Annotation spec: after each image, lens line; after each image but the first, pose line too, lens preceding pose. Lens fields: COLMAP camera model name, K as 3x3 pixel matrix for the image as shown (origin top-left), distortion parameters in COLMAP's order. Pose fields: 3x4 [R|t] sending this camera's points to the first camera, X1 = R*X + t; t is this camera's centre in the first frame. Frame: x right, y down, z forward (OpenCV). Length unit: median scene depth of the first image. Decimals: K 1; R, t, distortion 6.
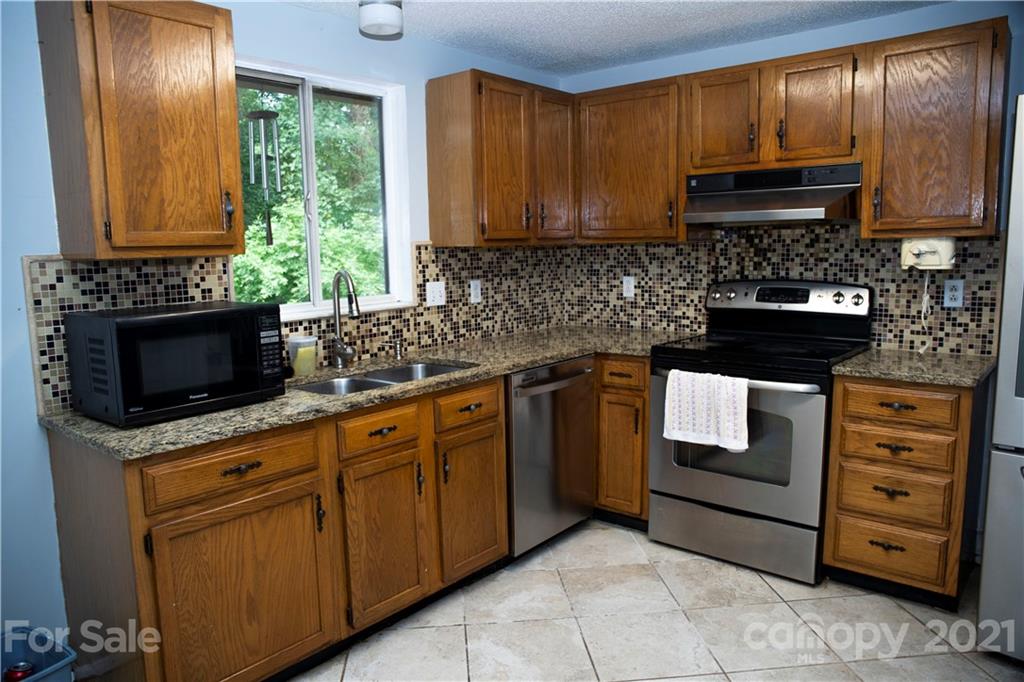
lens RADIAL K [[722.6, 0, 512.0], [0, 722.6, 341.0], [0, 0, 1]] dist [-0.105389, 0.083110]
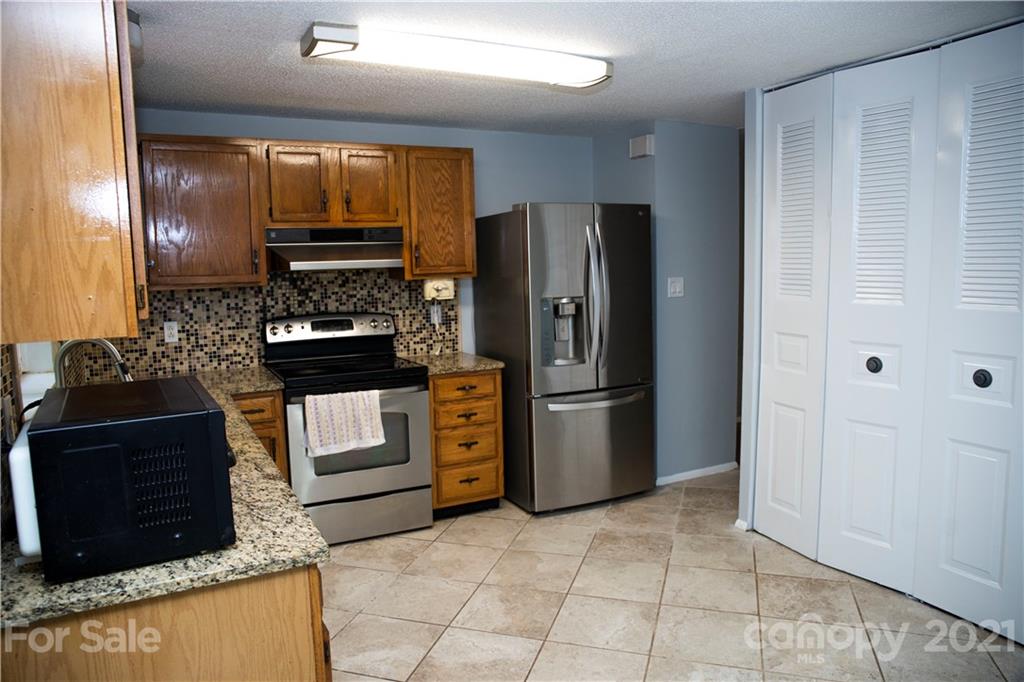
lens RADIAL K [[722.6, 0, 512.0], [0, 722.6, 341.0], [0, 0, 1]] dist [-0.105389, 0.083110]
pose [[0.367785, -0.095890, 0.924953, -0.656273], [0.131286, 0.990061, 0.050437, -0.057867], [-0.920597, 0.102883, 0.376719, 0.227126]]
